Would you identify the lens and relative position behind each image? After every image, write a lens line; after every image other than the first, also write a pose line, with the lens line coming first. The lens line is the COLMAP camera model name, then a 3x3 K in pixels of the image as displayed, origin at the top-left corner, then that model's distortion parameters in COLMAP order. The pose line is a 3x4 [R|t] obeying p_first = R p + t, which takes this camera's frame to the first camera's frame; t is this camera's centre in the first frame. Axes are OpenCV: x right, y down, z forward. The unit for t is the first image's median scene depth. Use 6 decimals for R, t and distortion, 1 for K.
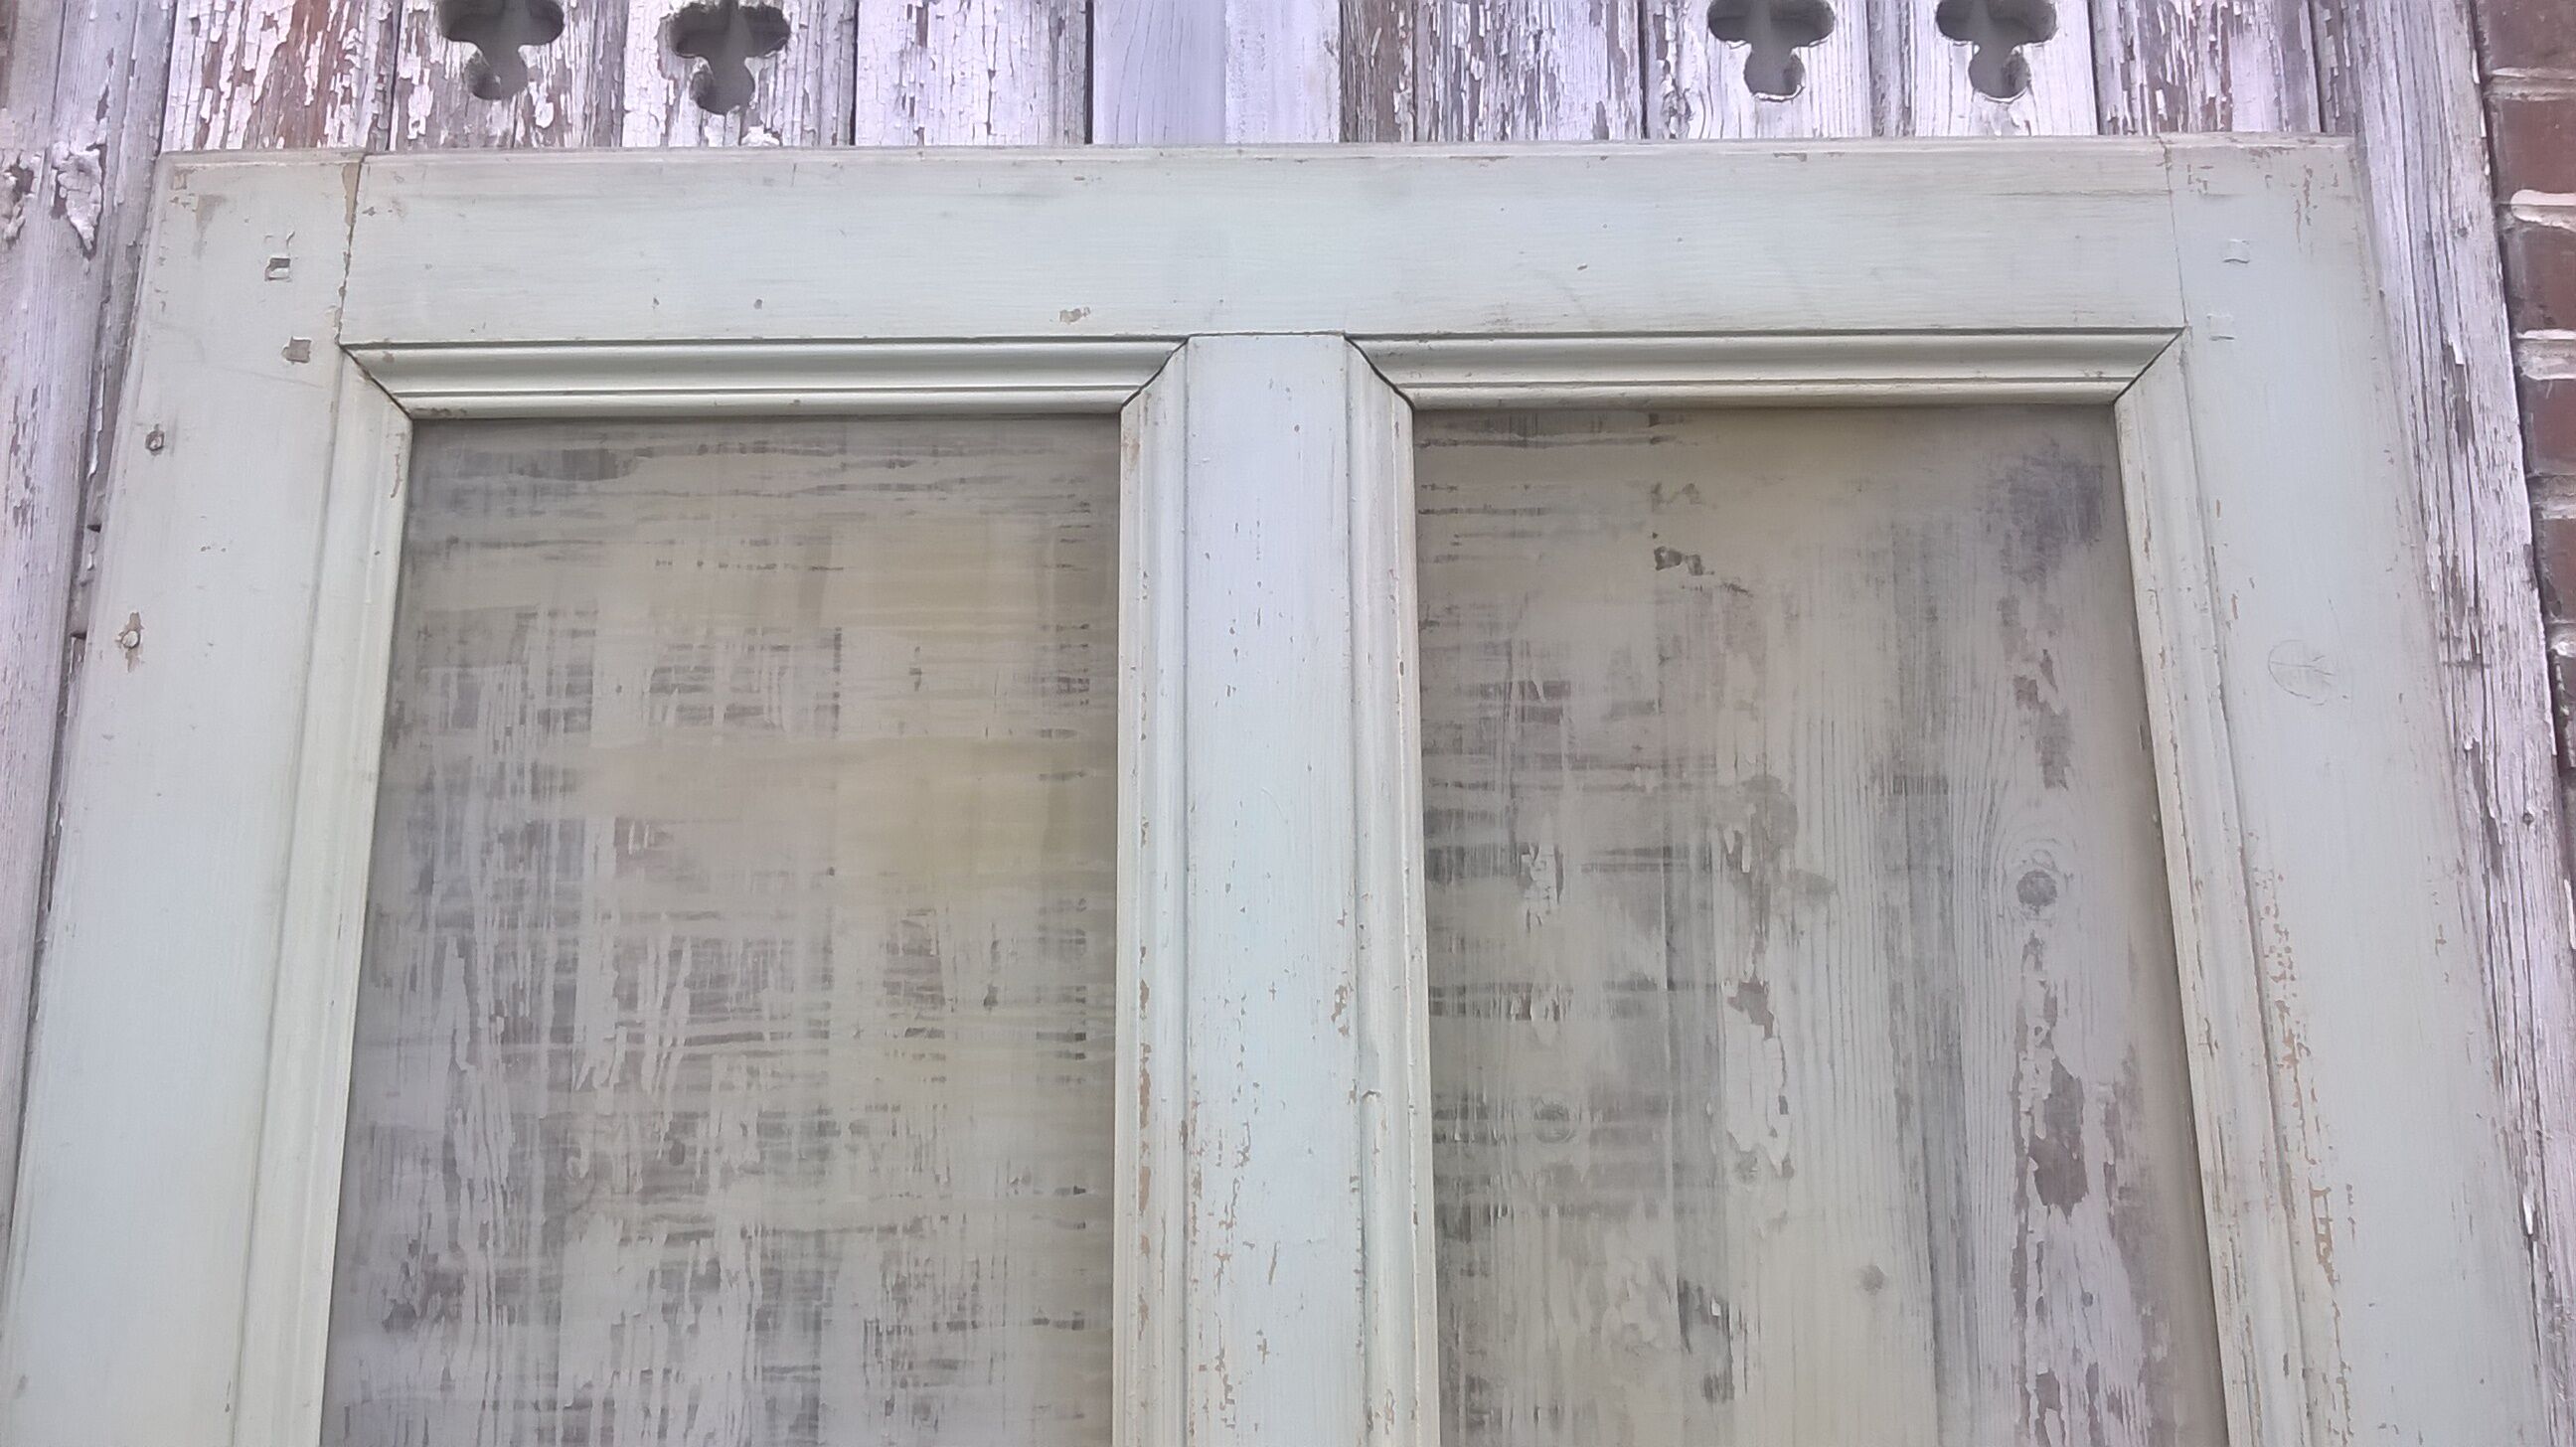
lens RADIAL K [[2282.2, 0, 1305.2], [0, 2282.2, 688.2], [0, 0, 1]] dist [0.032566, -0.163038]
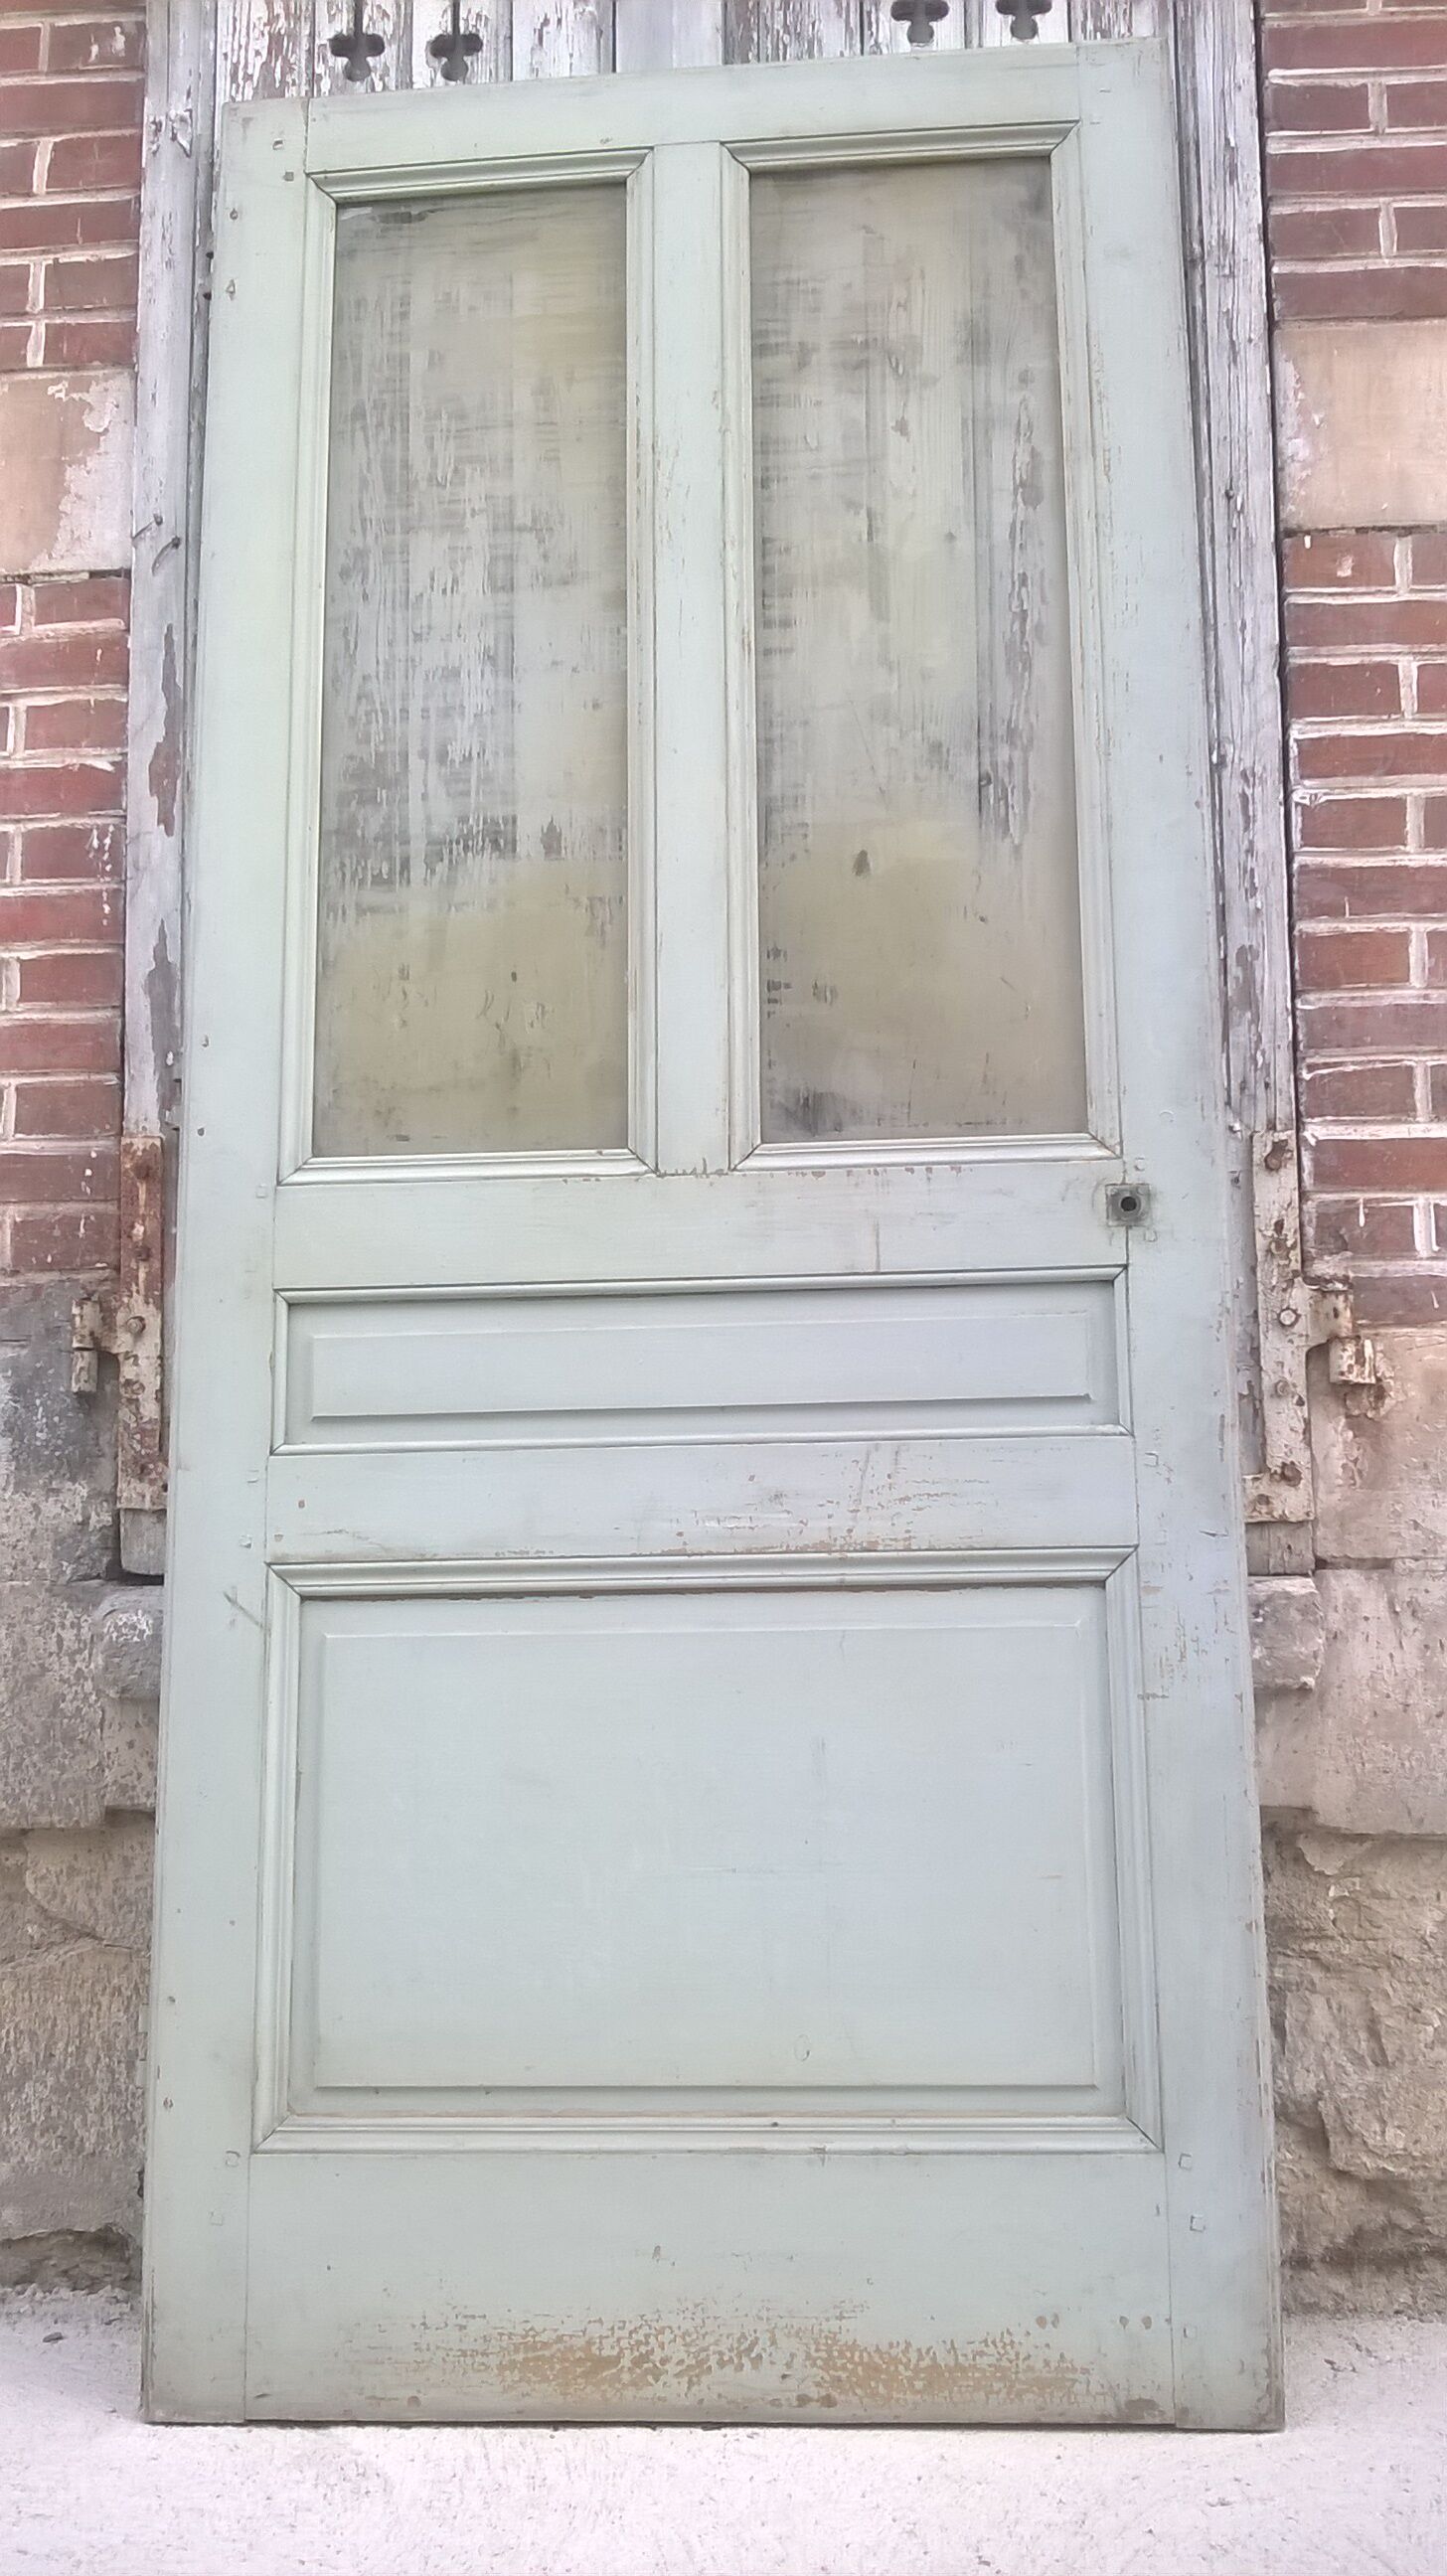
lens RADIAL K [[2282.2, 0, 743.4], [0, 2282.2, 1313.1], [0, 0, 1]] dist [0.032566, -0.163038]
pose [[0.995164, -0.013130, -0.097345, 0.252637], [0.022656, 0.994987, 0.097409, 0.814704], [0.095578, -0.099143, 0.990472, -1.435156]]
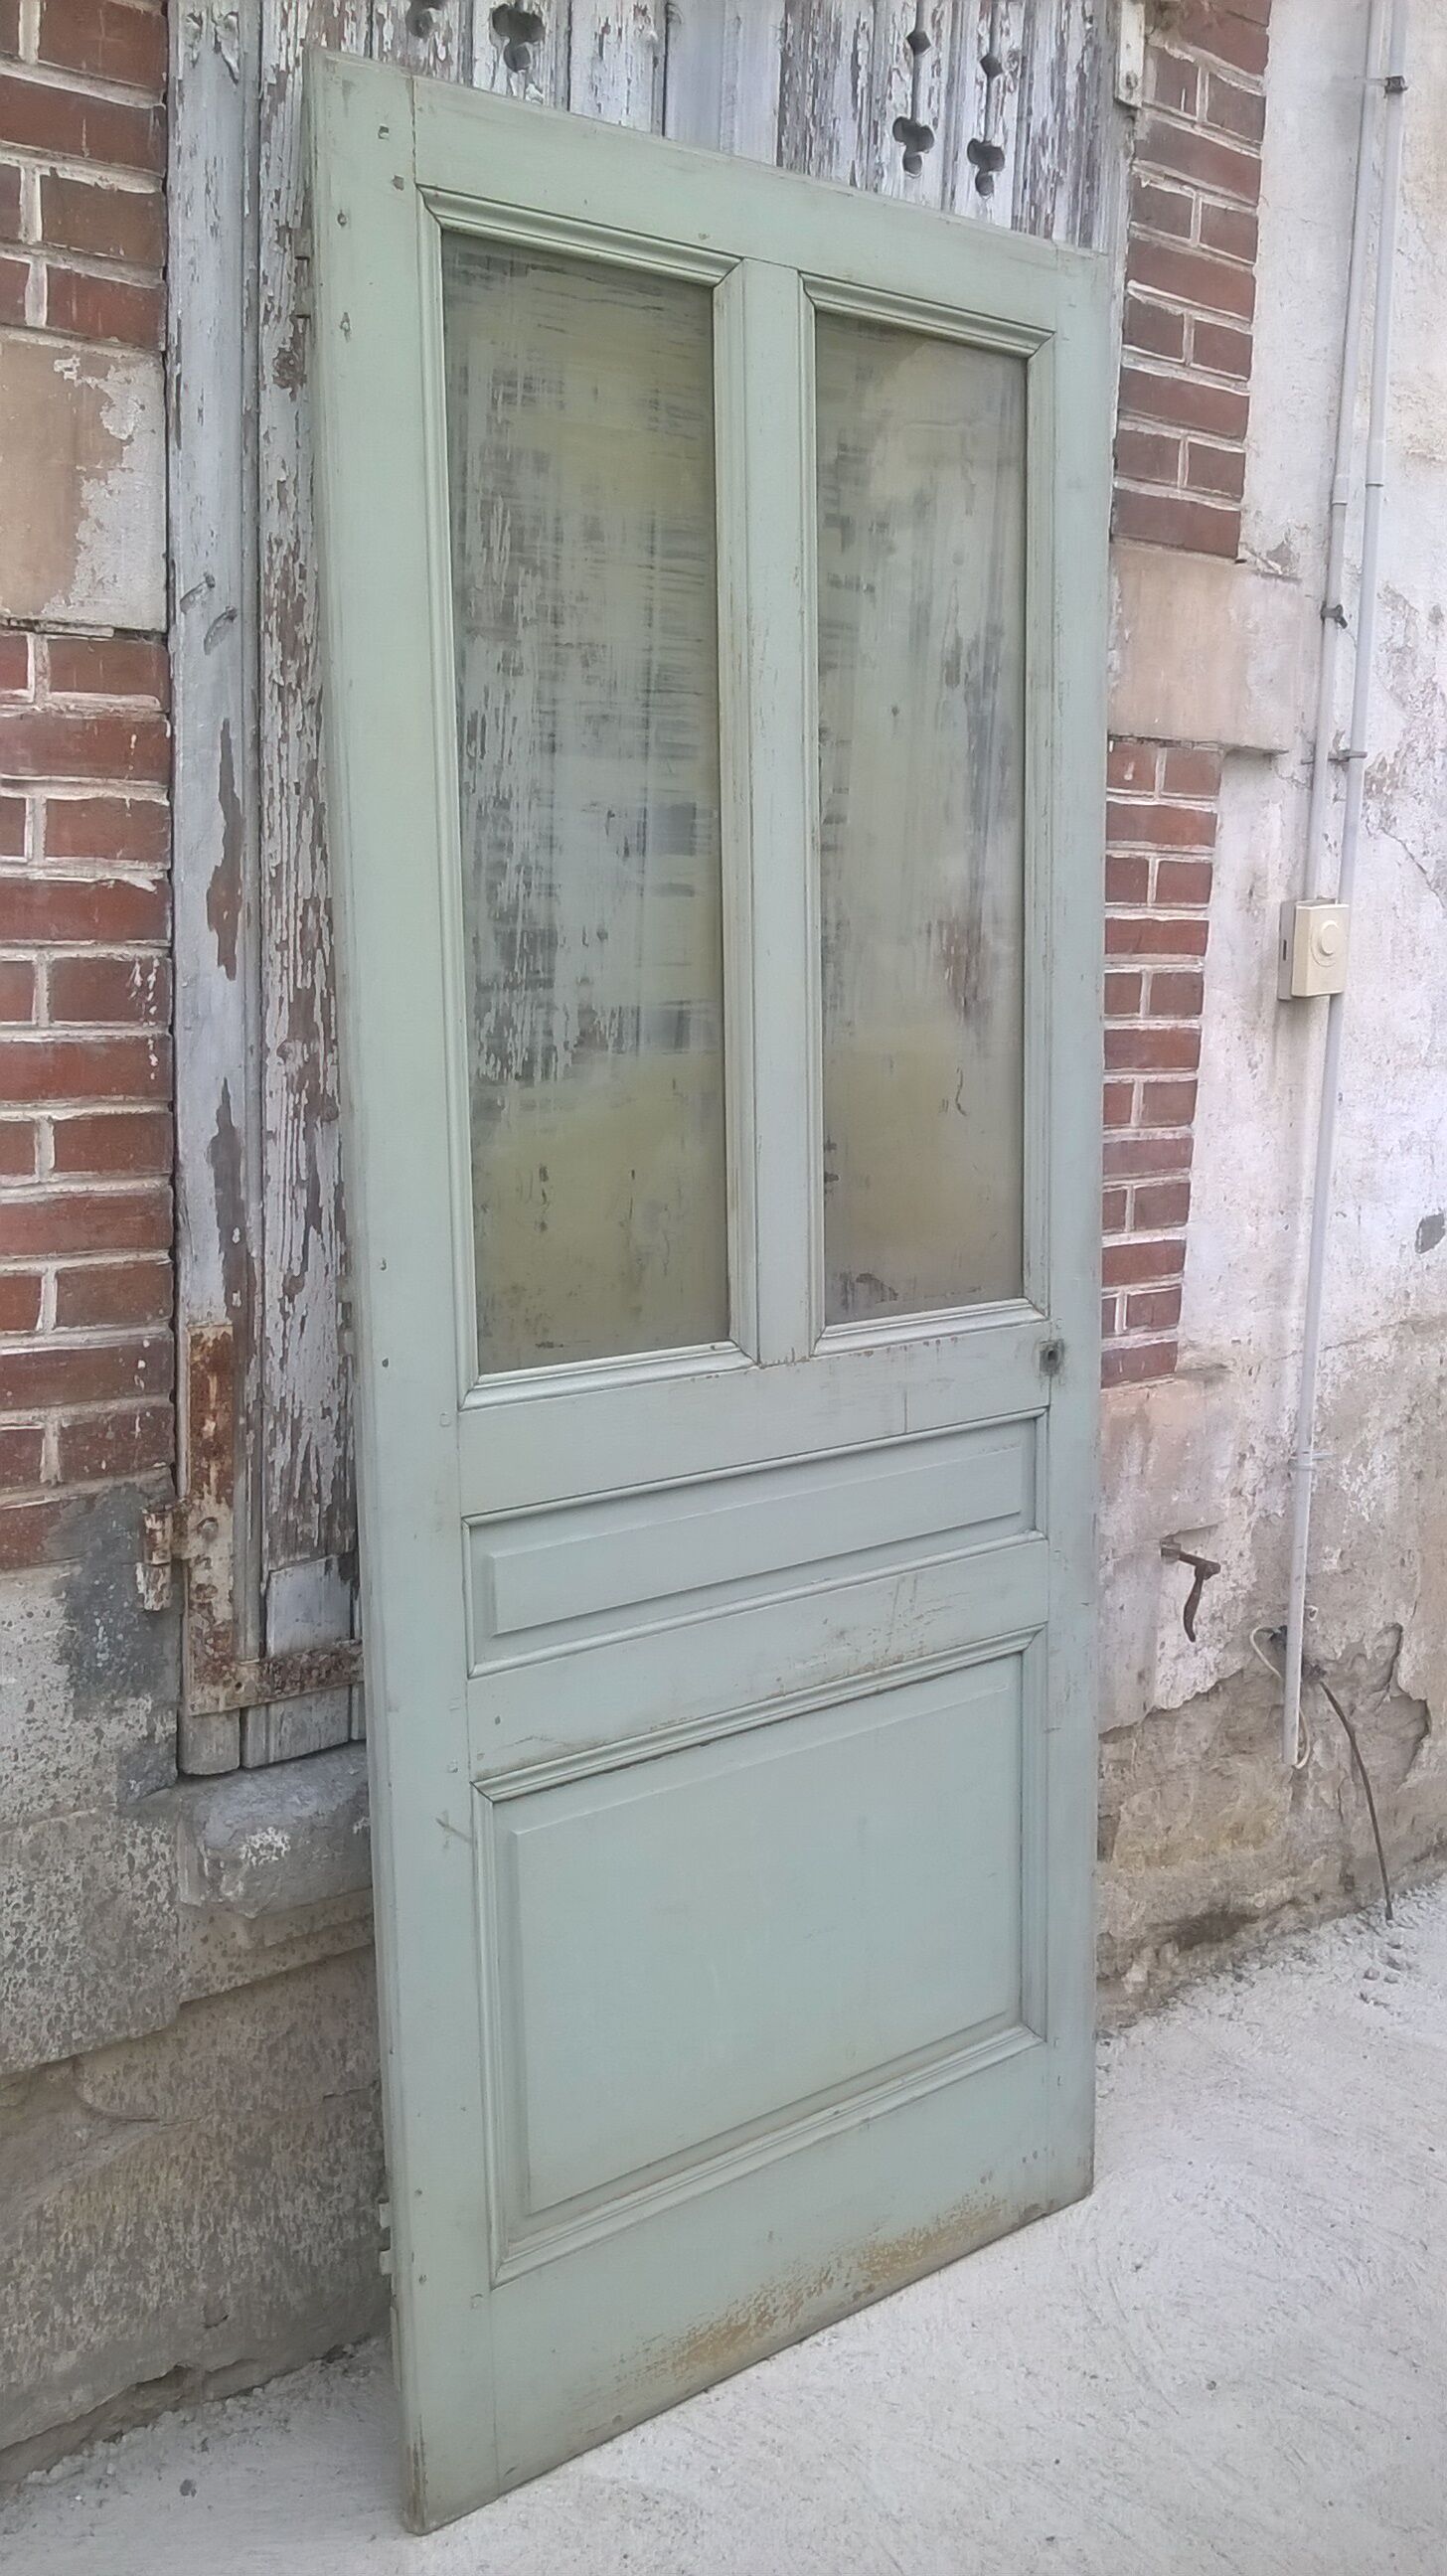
lens RADIAL K [[2282.2, 0, 731.3], [0, 2282.2, 1318.2], [0, 0, 1]] dist [0.032566, -0.163038]
pose [[0.785562, -0.088272, 0.612455, -1.498512], [-0.160091, 0.927080, 0.338959, 0.052209], [-0.597716, -0.364321, 0.714147, -0.946282]]
